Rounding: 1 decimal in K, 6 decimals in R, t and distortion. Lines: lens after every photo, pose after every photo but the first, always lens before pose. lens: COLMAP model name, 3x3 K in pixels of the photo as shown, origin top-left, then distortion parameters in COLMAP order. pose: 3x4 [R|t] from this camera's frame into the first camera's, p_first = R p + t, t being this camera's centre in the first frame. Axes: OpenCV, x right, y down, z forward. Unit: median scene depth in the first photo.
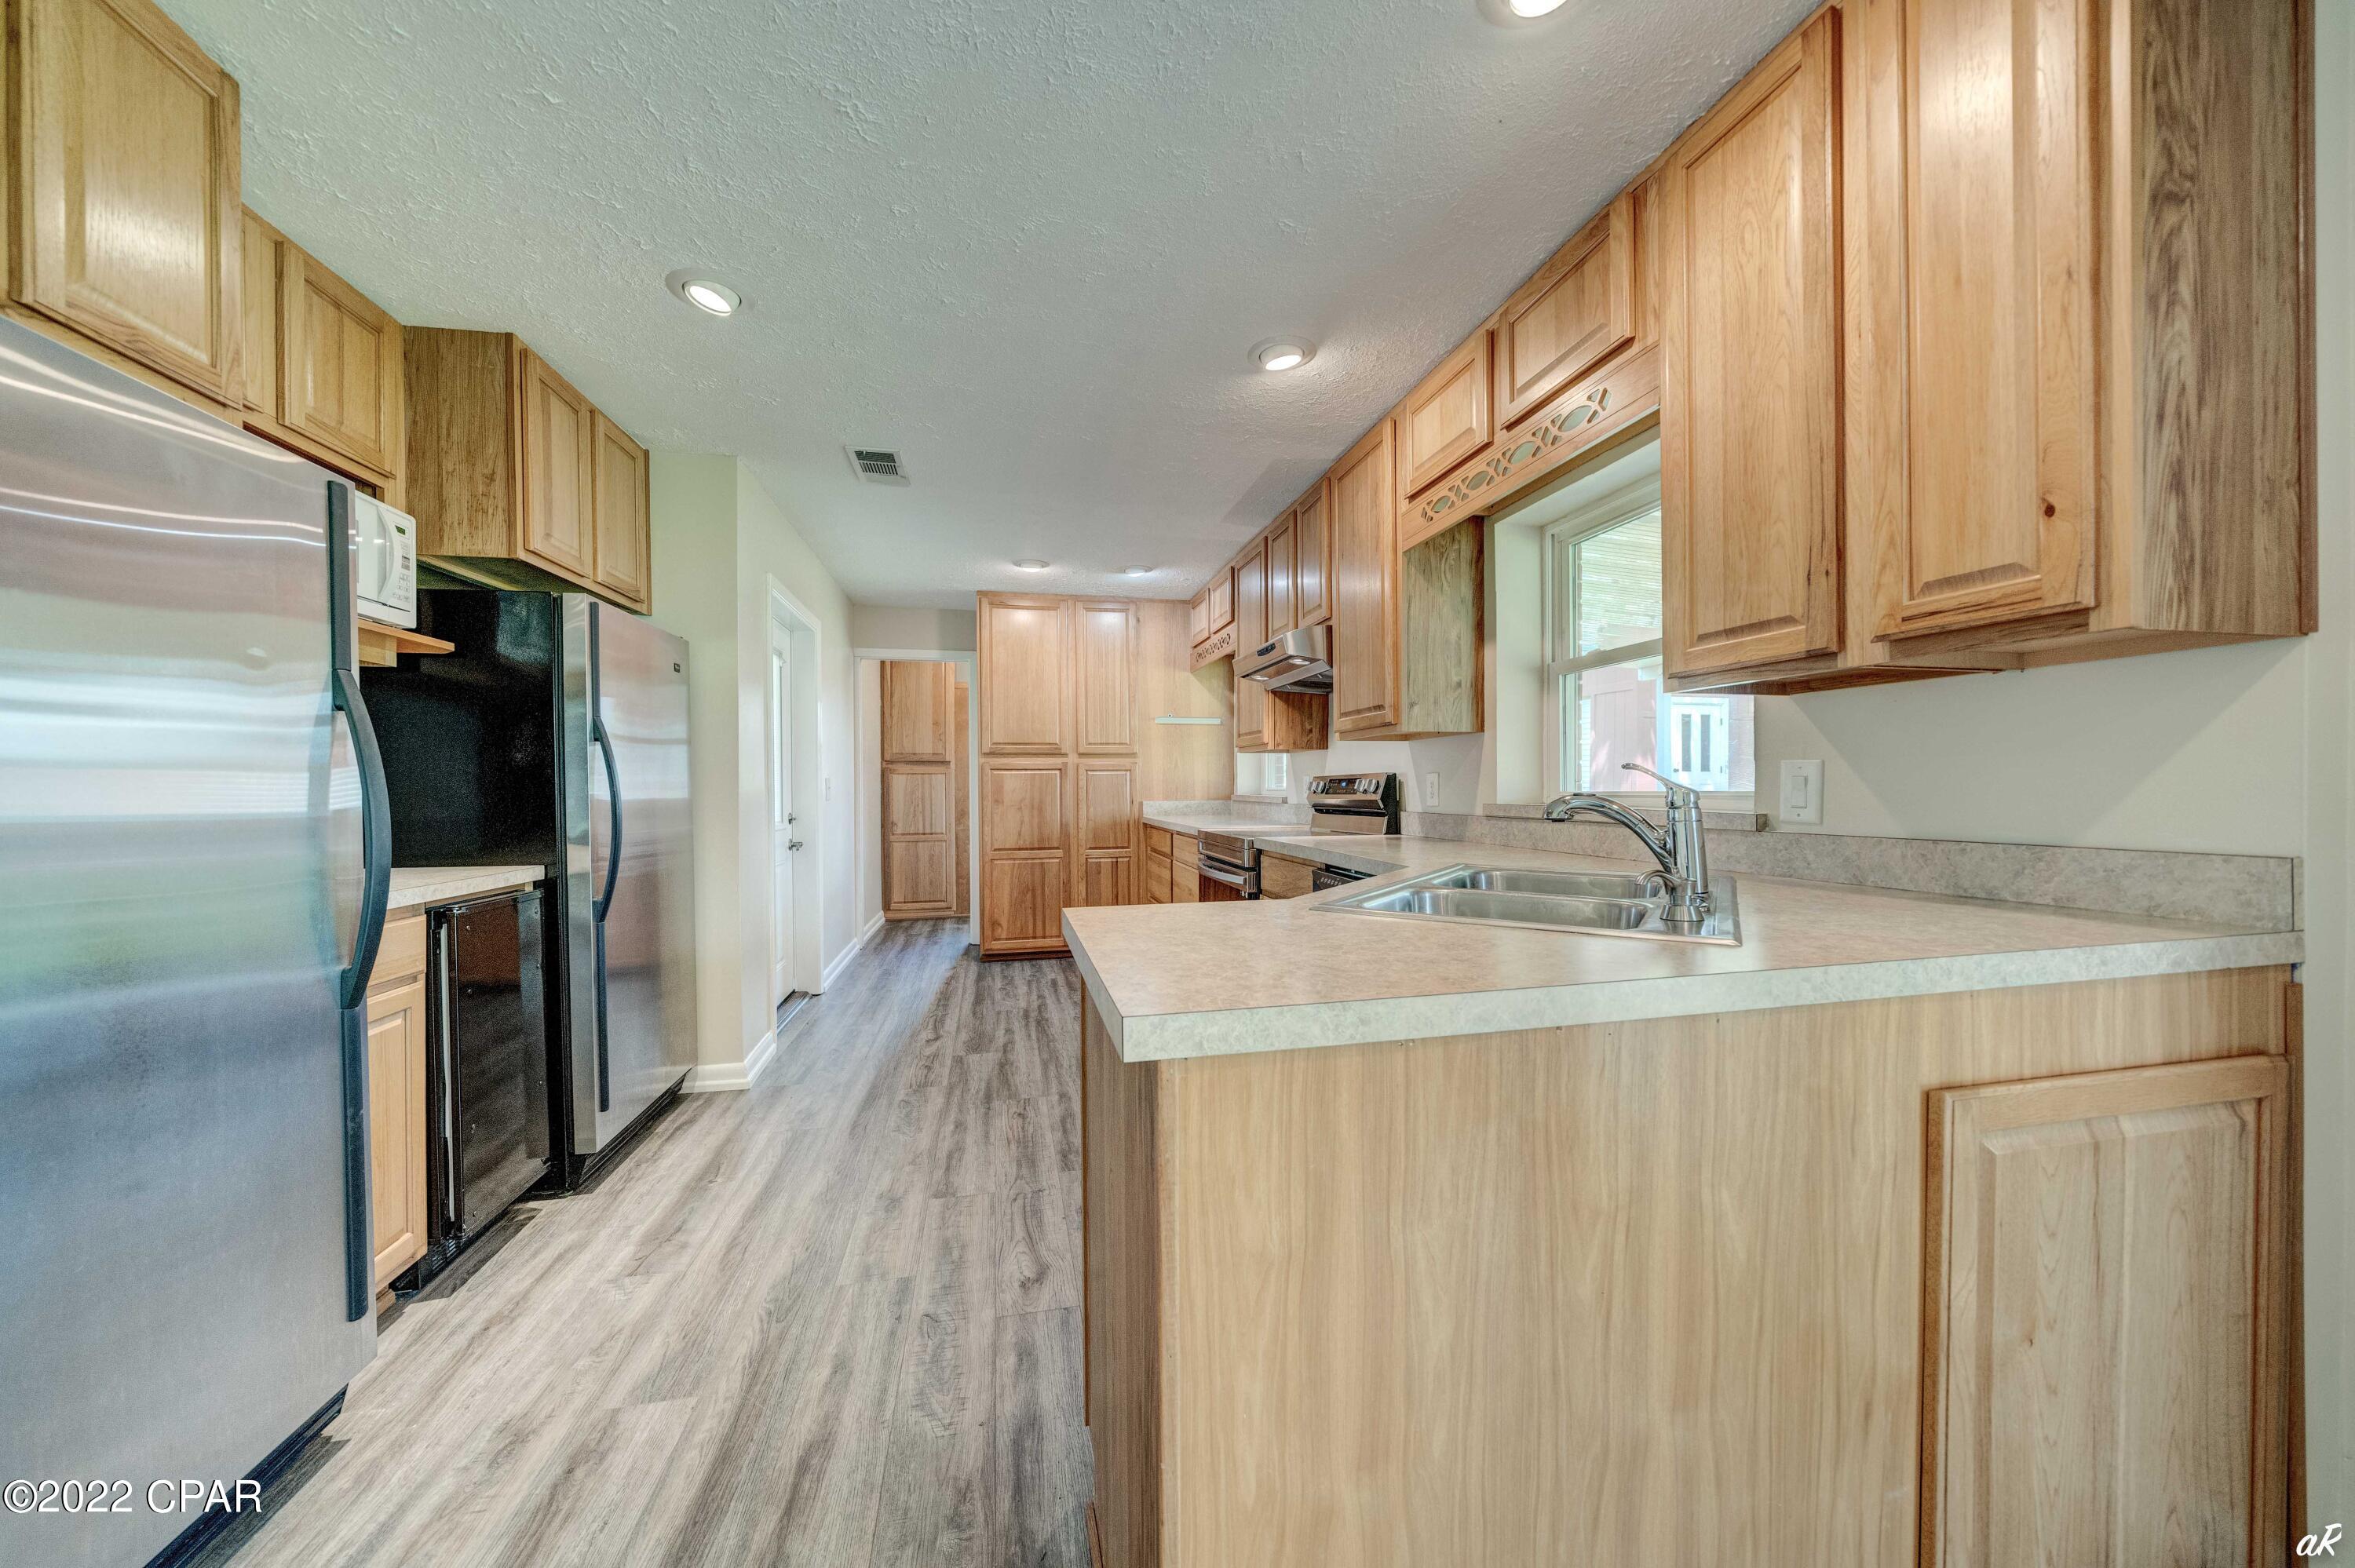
lens RADIAL K [[813.5, 0, 1165.5], [0, 813.5, 793.3], [0, 0, 1]] dist [-0.005323, -0.000263]
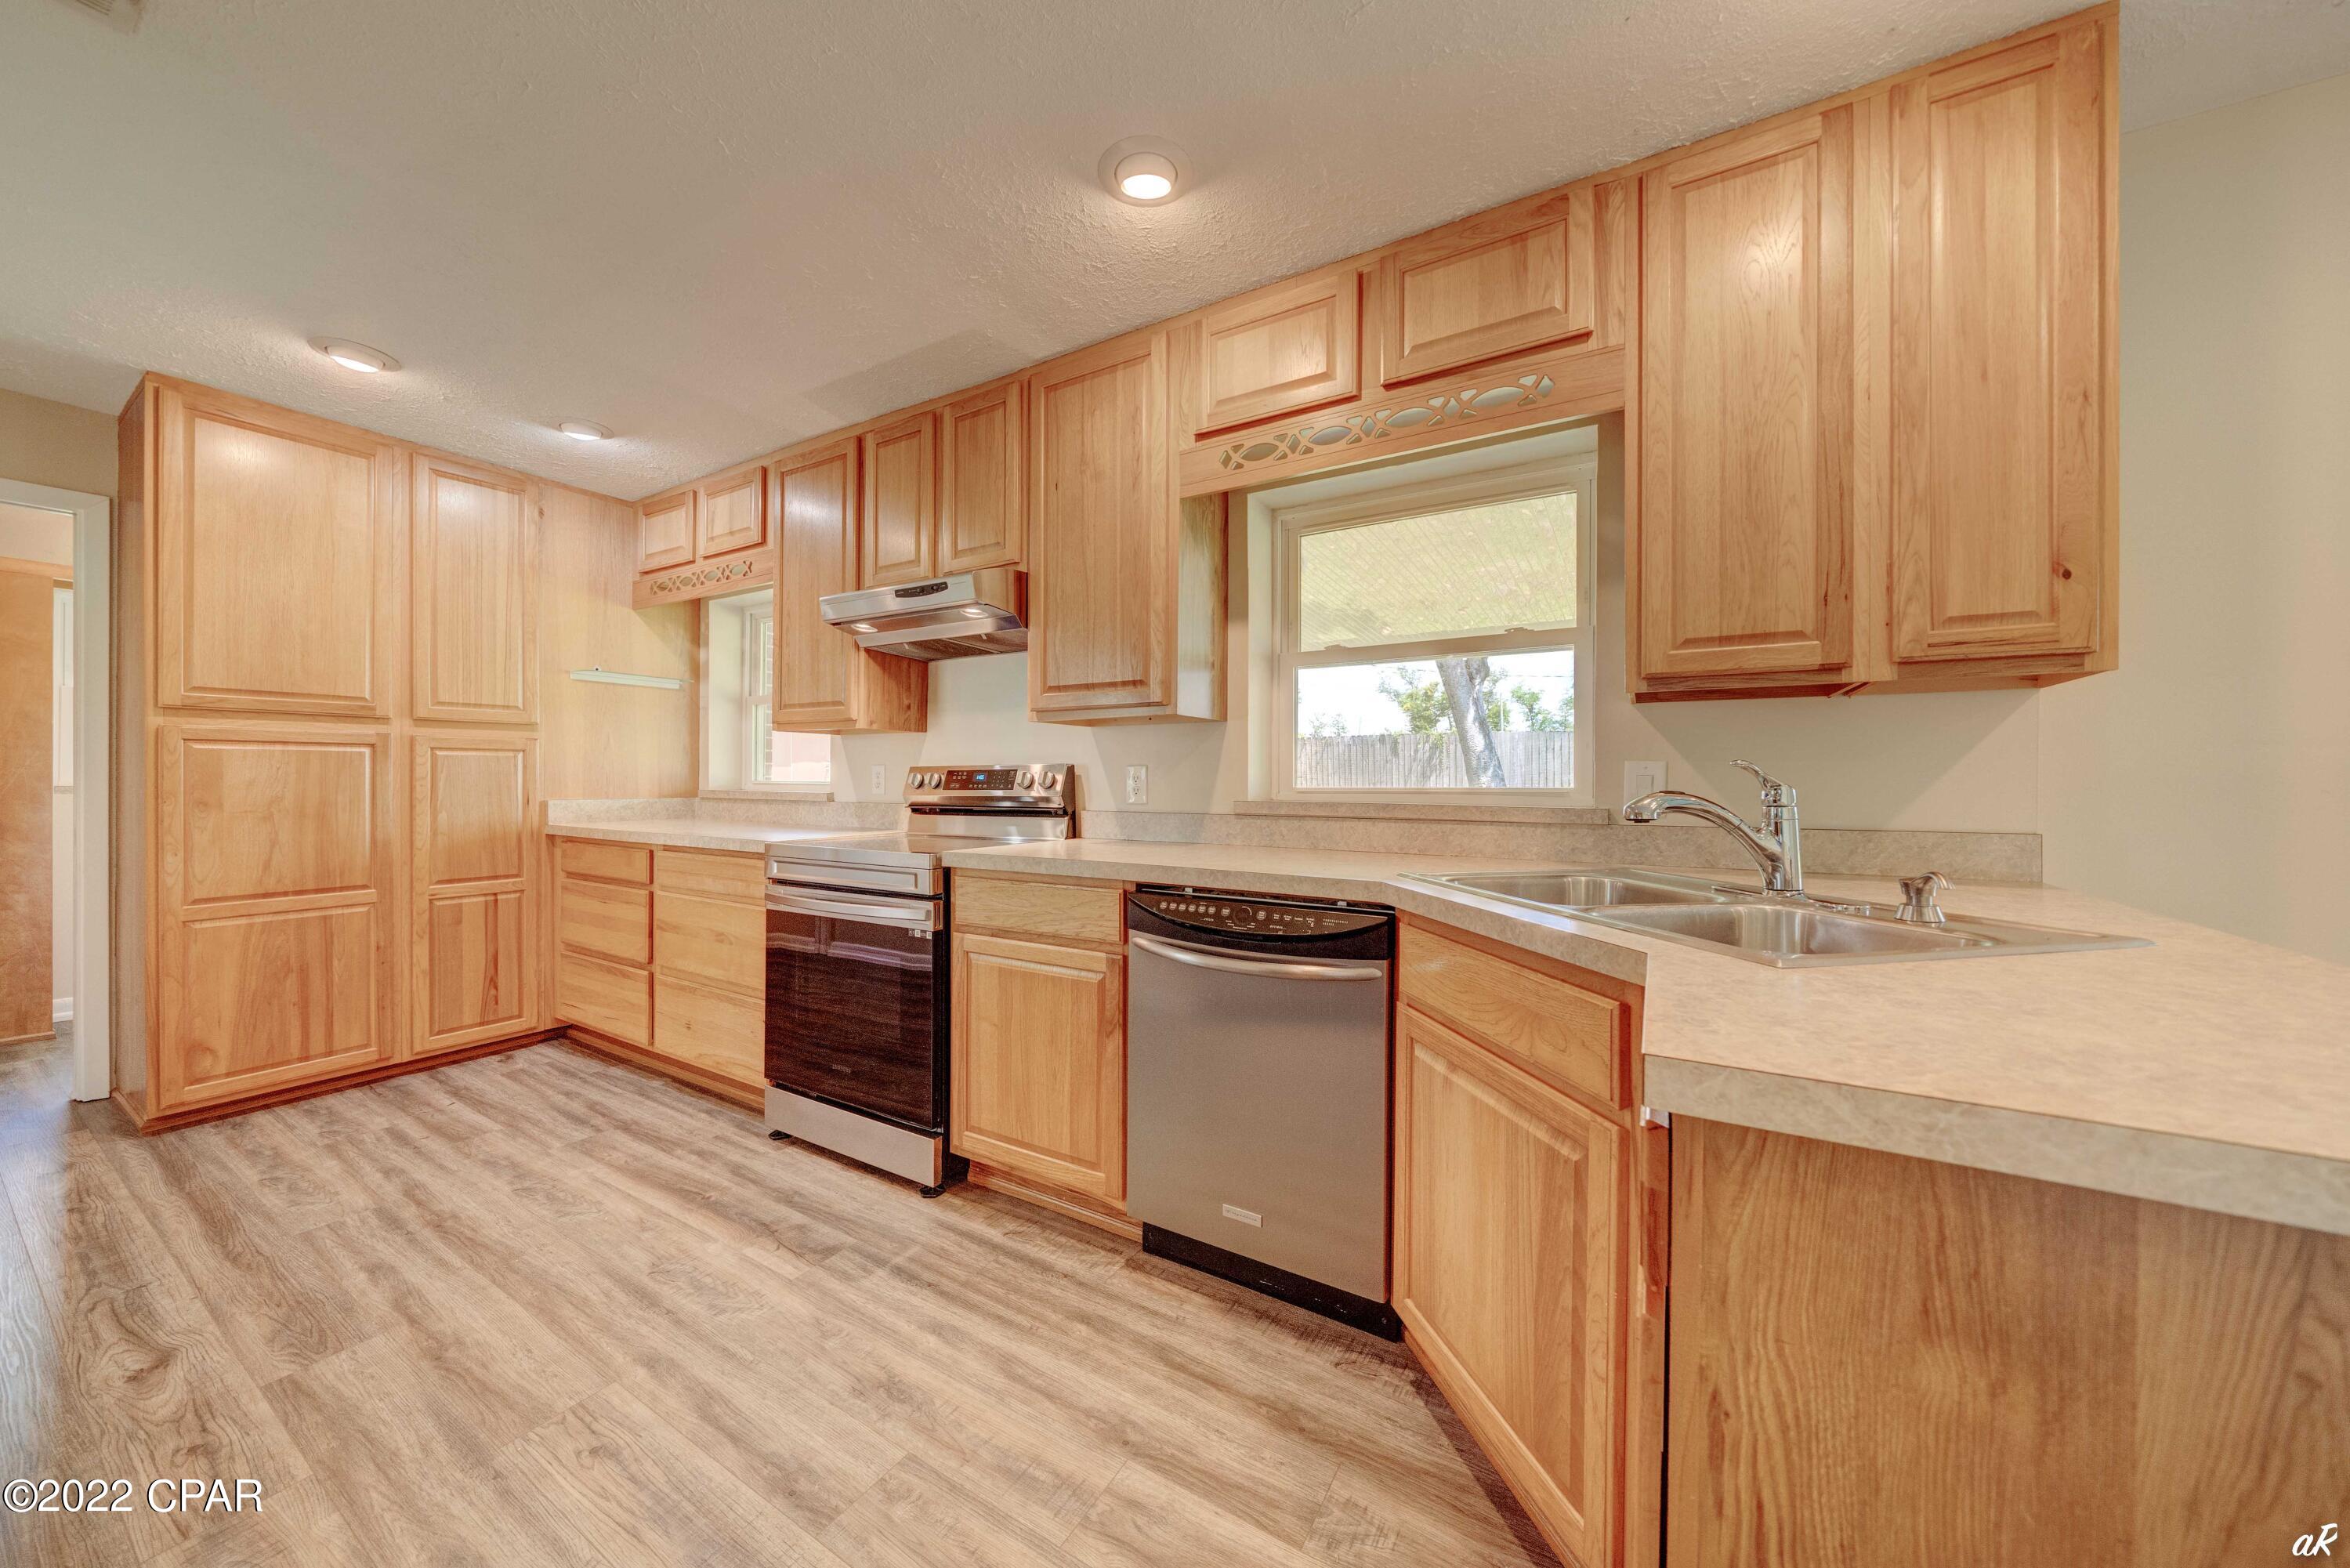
lens RADIAL K [[811.9, 0, 1170.5], [0, 811.9, 780.3], [0, 0, 1]] dist [-0.005323, -0.000263]
pose [[0.683985, 0.005447, 0.729476, -0.780706], [-0.000619, 0.999976, -0.006886, -0.008847], [-0.729496, 0.004258, 0.683972, 1.095089]]
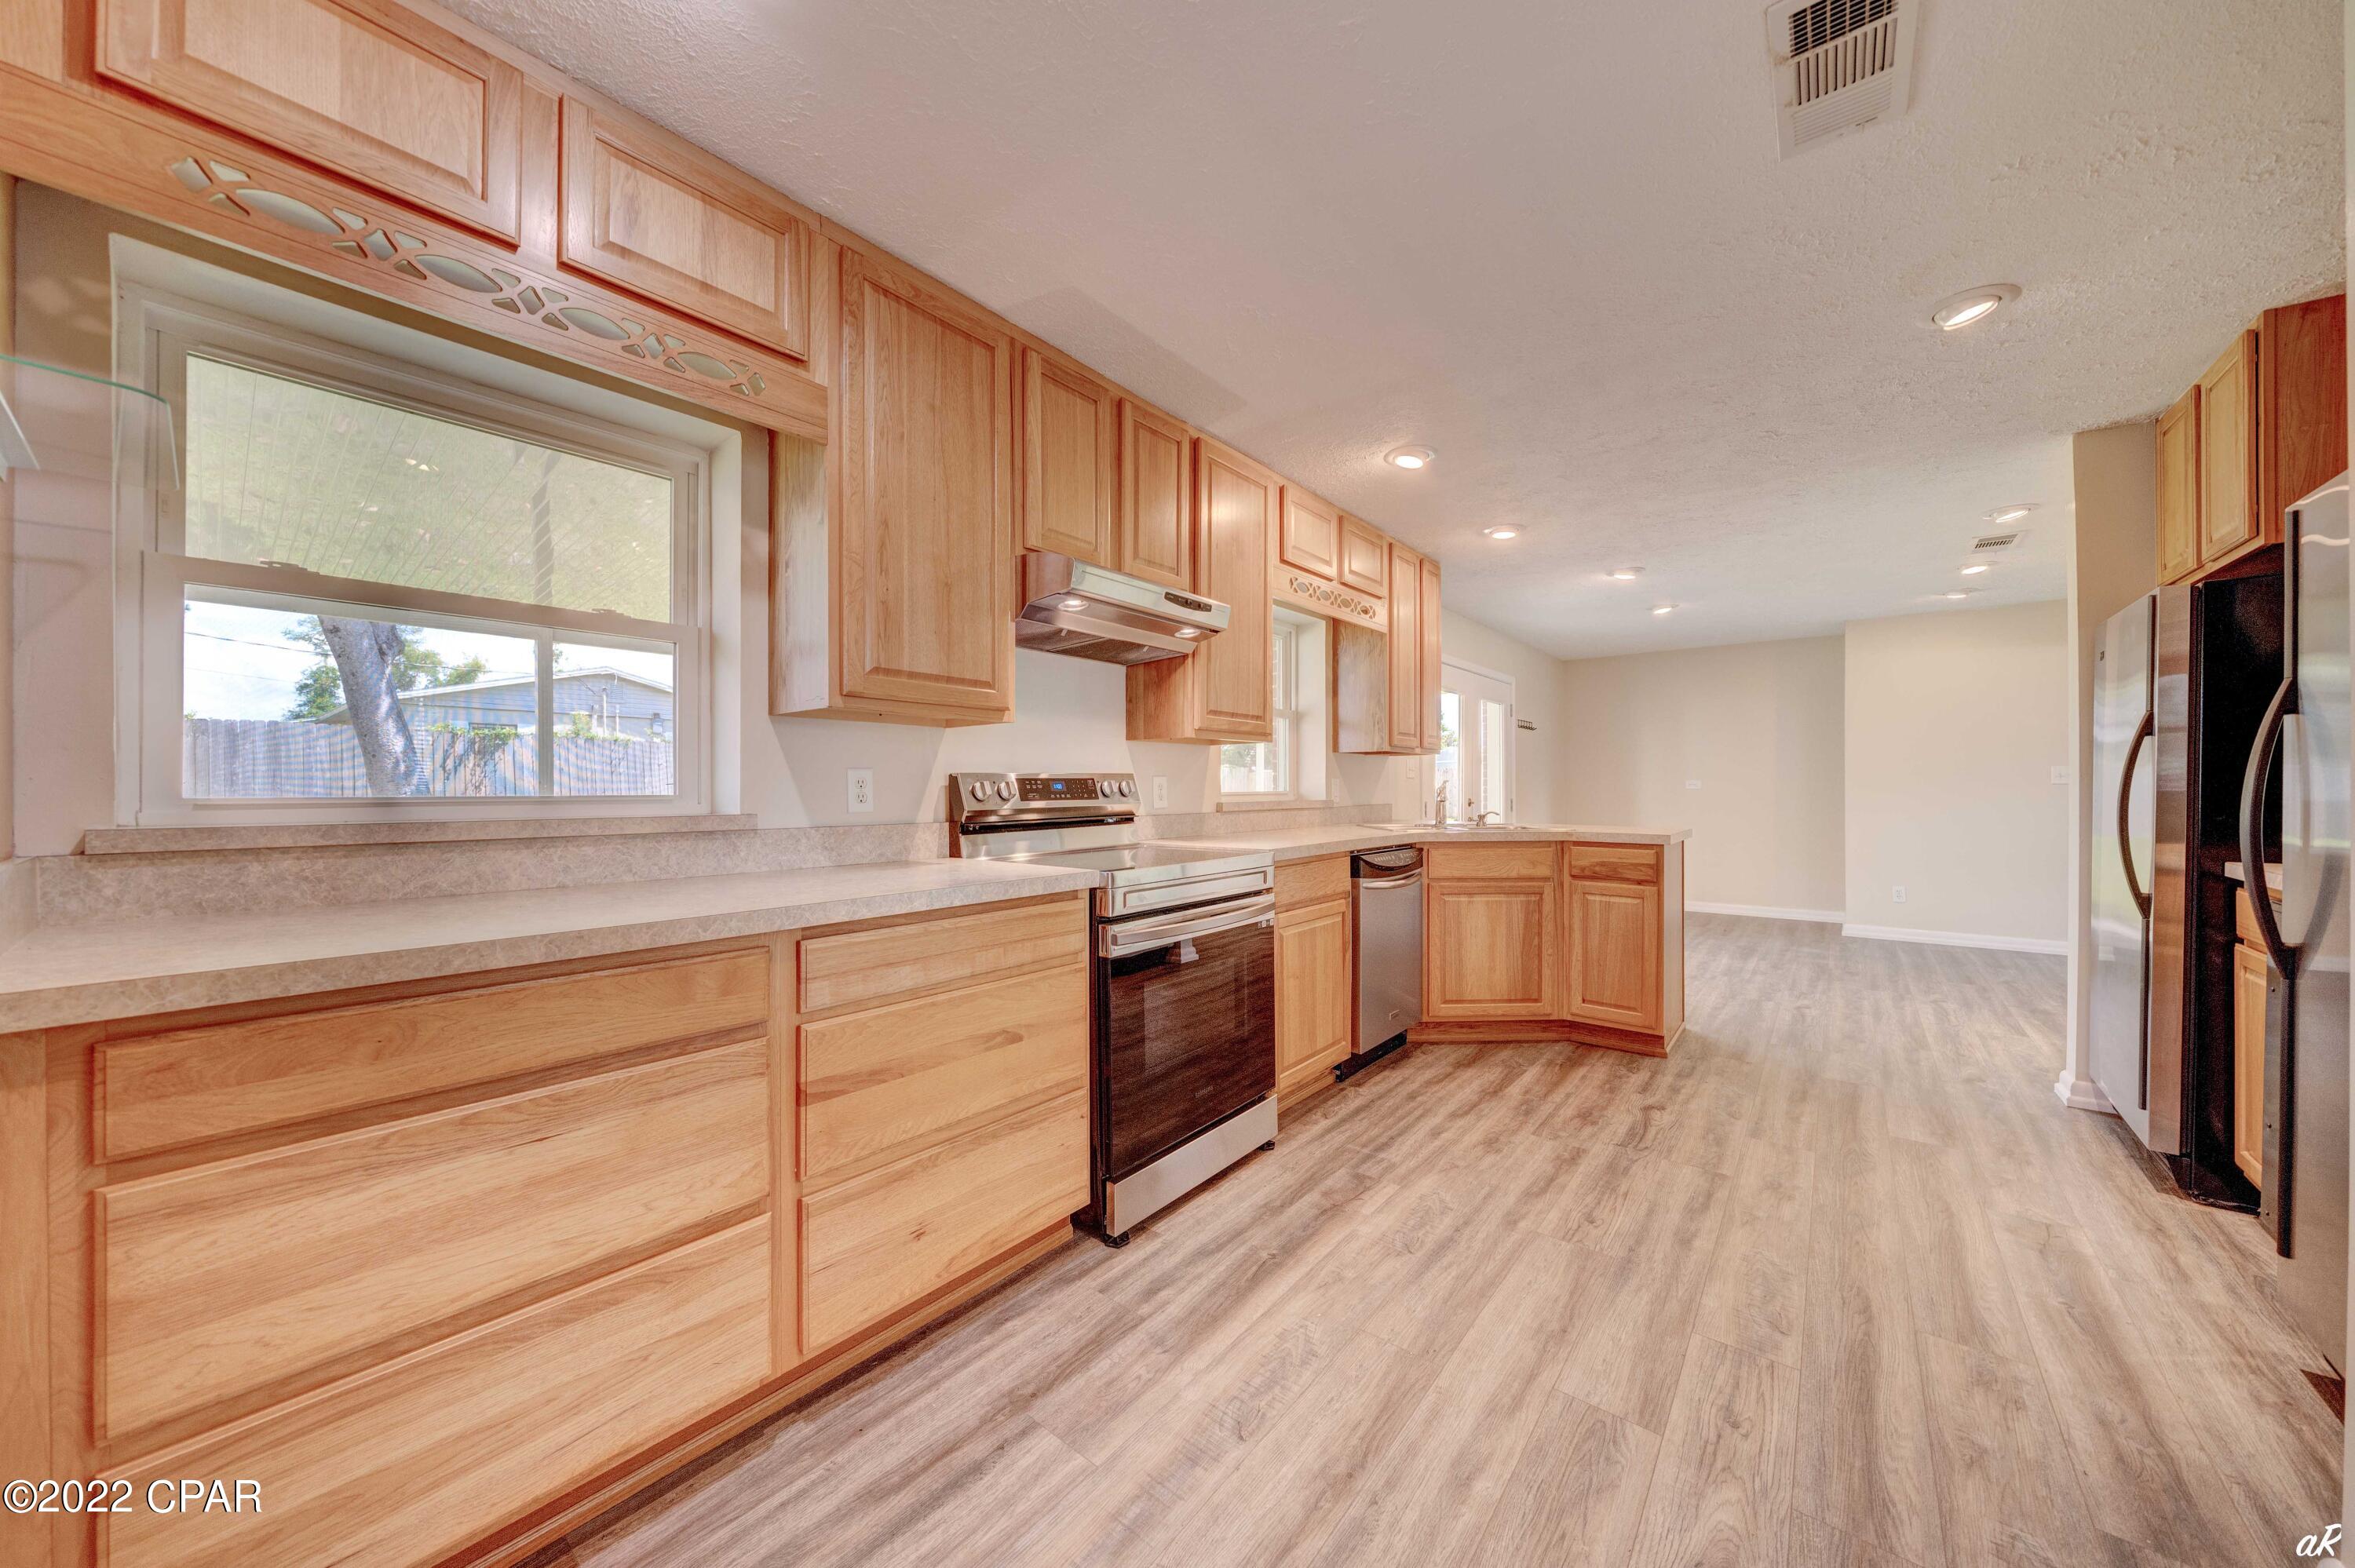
lens RADIAL K [[813.5, 0, 1163.3], [0, 813.5, 787.8], [0, 0, 1]] dist [-0.005323, -0.000263]
pose [[-0.621430, 0.004686, 0.783456, -1.371903], [0.012313, 0.999917, 0.003786, -0.037663], [-0.783373, 0.011999, -0.621436, 4.646307]]
